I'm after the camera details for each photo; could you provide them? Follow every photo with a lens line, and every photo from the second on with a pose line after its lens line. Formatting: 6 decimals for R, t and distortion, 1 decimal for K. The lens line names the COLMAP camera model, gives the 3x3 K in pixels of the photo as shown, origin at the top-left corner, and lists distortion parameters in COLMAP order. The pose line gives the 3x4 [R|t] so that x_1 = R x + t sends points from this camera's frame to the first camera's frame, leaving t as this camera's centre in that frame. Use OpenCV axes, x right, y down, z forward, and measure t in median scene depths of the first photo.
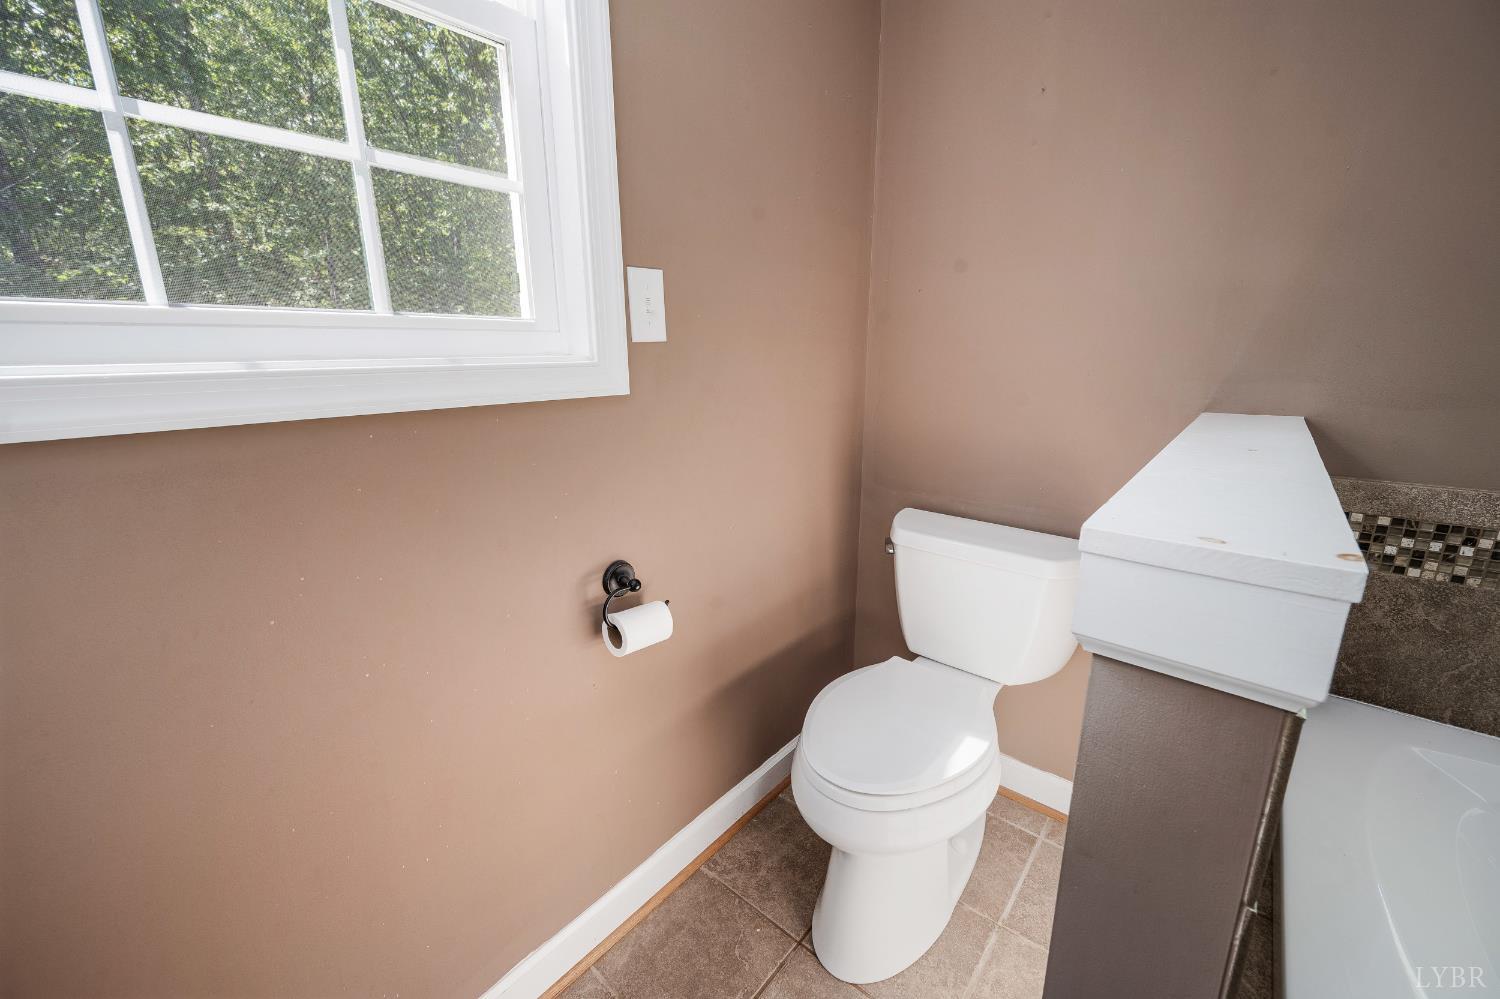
lens RADIAL K [[616.8, 0, 750.0], [0, 616.8, 499.5], [0, 0, 1]] dist [-0.001393, 0.000047]
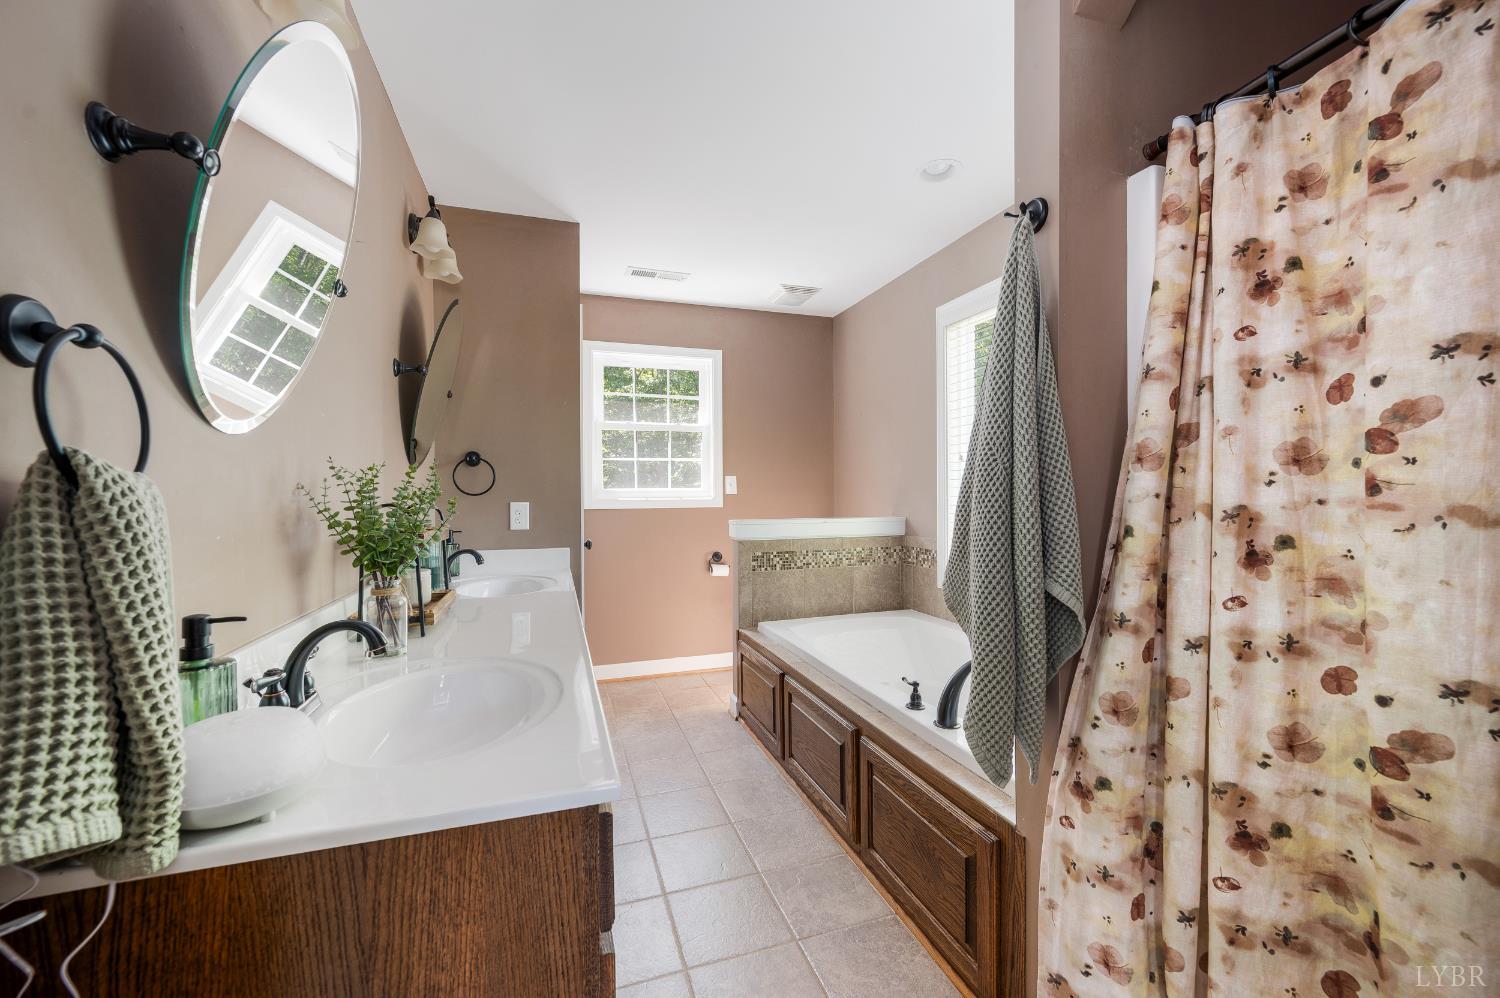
lens RADIAL K [[593.6, 0, 750.0], [0, 593.6, 499.0], [0, 0, 1]] dist [-0.001604, 0.000418]
pose [[0.846425, 0.002013, -0.532504, 1.941502], [-0.126716, 0.972029, -0.197743, 0.496950], [0.517211, 0.234851, 0.823005, -2.002108]]
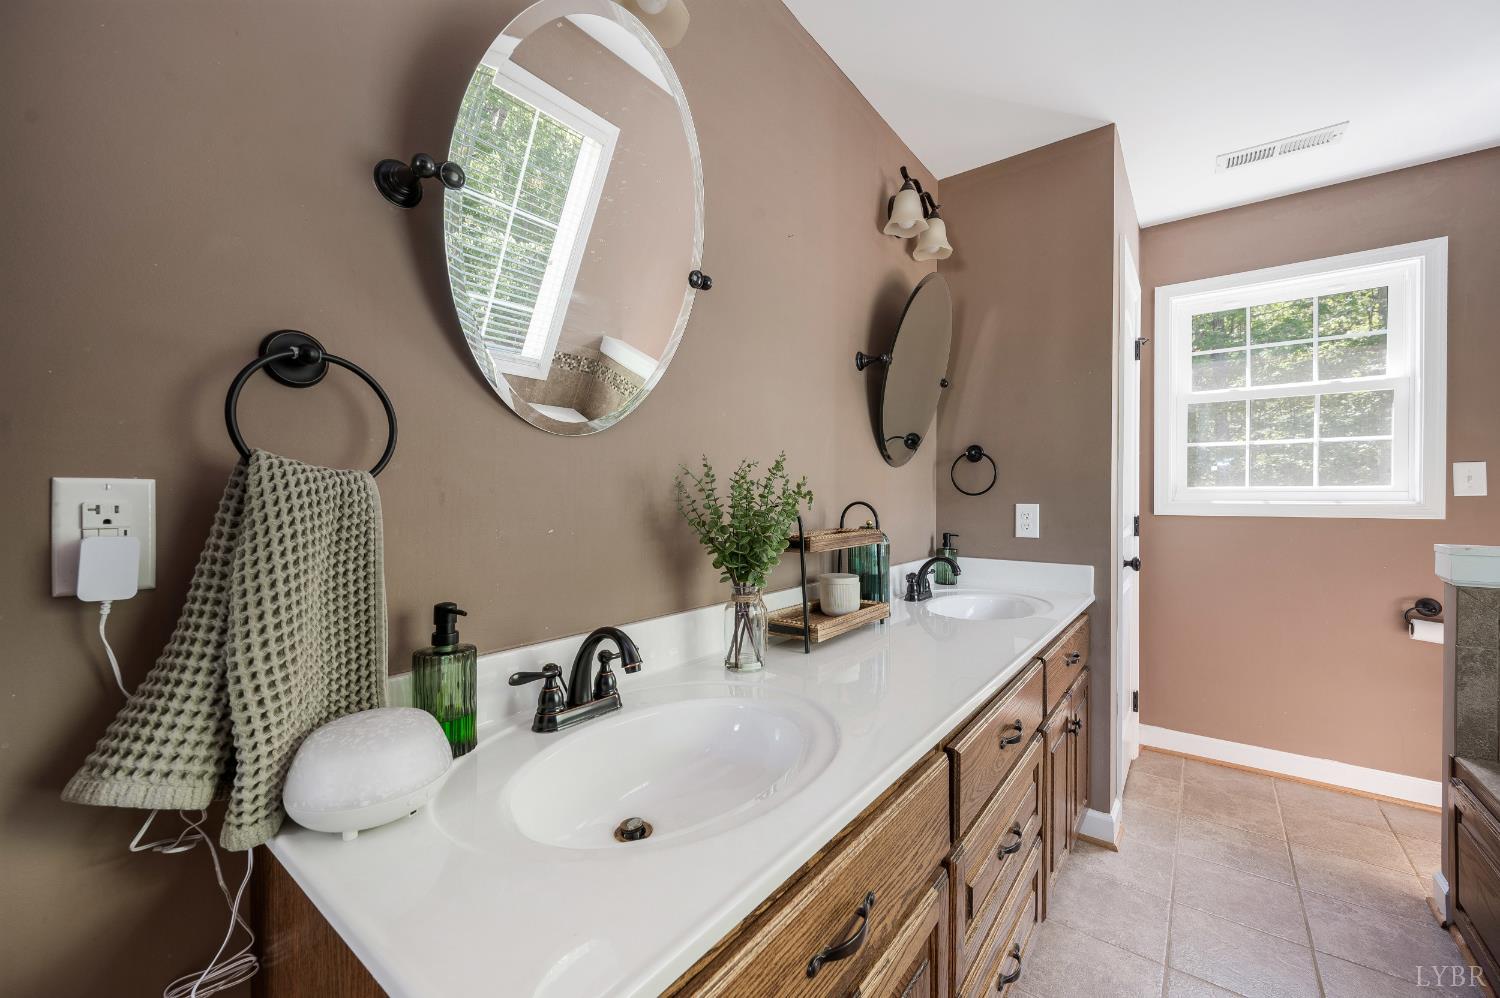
lens RADIAL K [[593.6, 0, 750.0], [0, 593.6, 499.0], [0, 0, 1]] dist [-0.001604, 0.000418]
pose [[0.035012, 0.008513, -0.999351, 1.790090], [-0.246008, 0.969268, -0.000362, 0.358603], [0.968635, 0.245861, 0.036030, -1.447341]]
